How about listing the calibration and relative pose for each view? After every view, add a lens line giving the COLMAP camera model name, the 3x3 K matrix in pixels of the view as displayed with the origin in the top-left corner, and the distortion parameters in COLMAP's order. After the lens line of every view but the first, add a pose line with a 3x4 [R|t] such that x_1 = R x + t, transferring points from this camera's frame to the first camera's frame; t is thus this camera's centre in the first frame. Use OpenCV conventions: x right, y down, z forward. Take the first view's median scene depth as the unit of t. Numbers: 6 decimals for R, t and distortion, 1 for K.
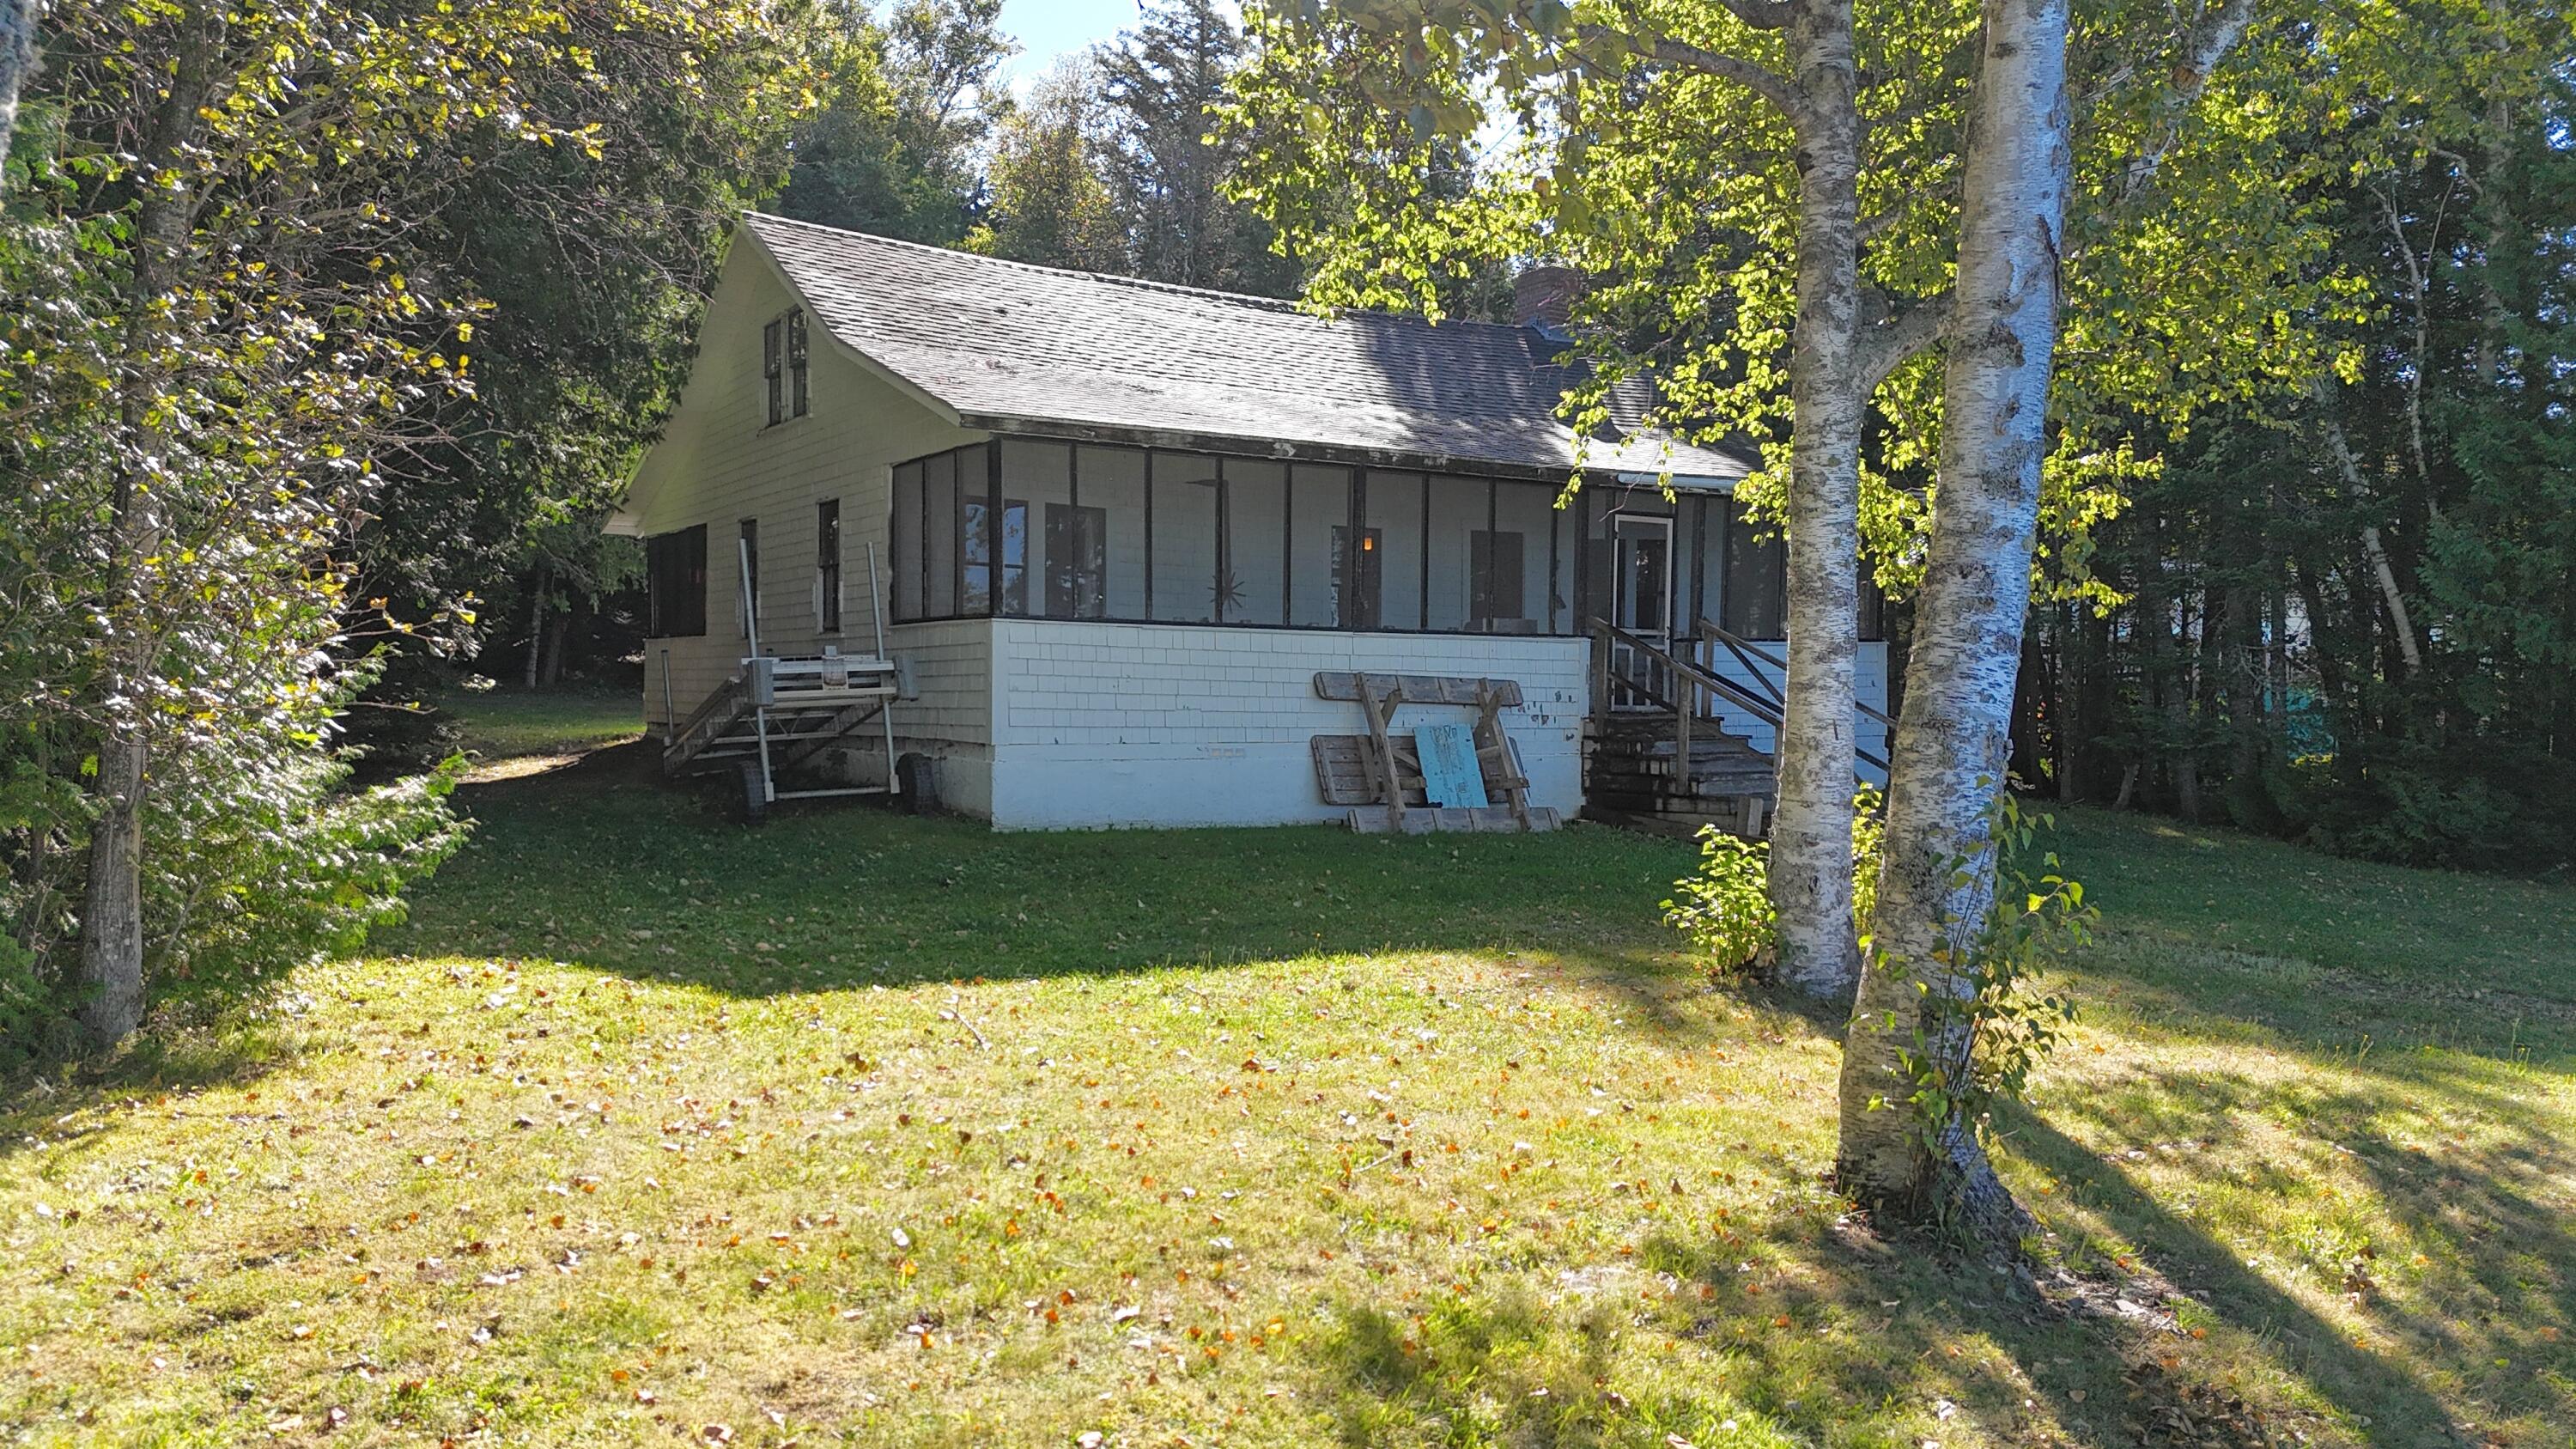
lens RADIAL K [[1788.9, 0, 1288.0], [0, 1788.9, 724.5], [0, 0, 1]] dist [0.011892, 0.000284]
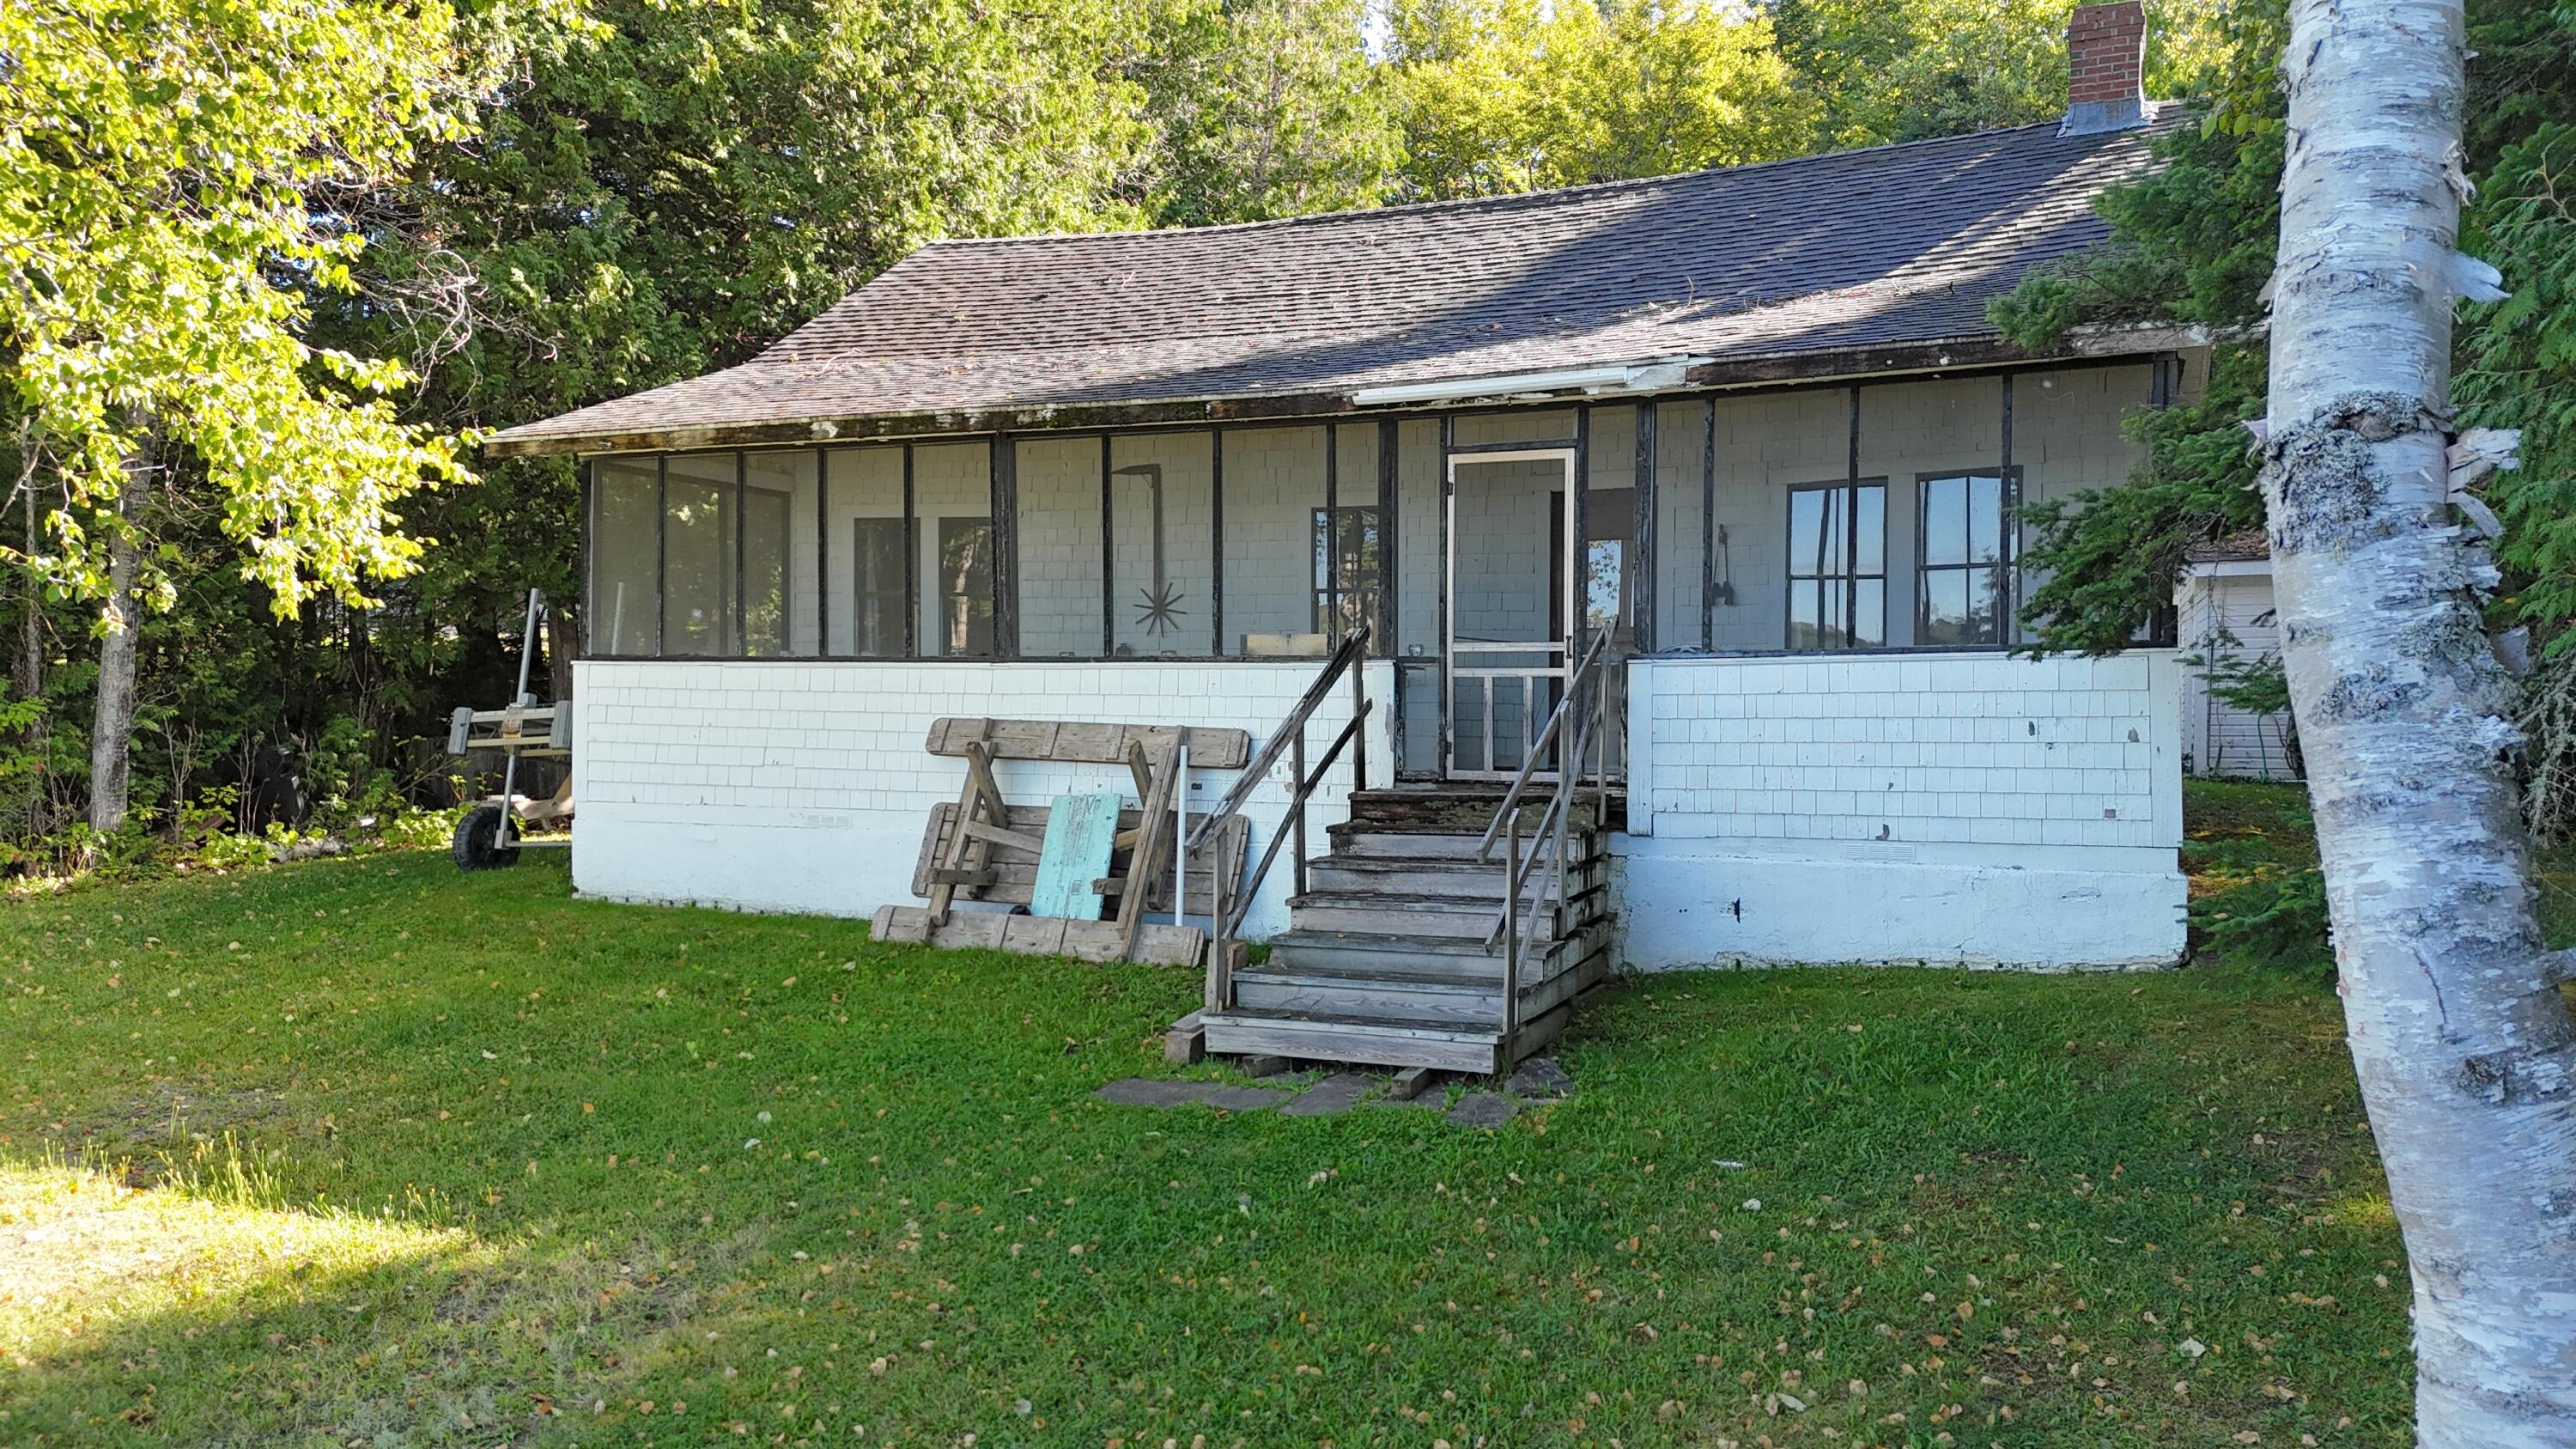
lens RADIAL K [[1856.2, 0, 1336.3], [0, 1856.2, 707.9], [0, 0, 1]] dist [0.057145, -0.004884]
pose [[0.594960, -0.008087, -0.803715, 0.753401], [-0.018344, 0.999552, -0.023638, -0.018557], [0.803546, 0.028807, 0.594545, 0.684701]]
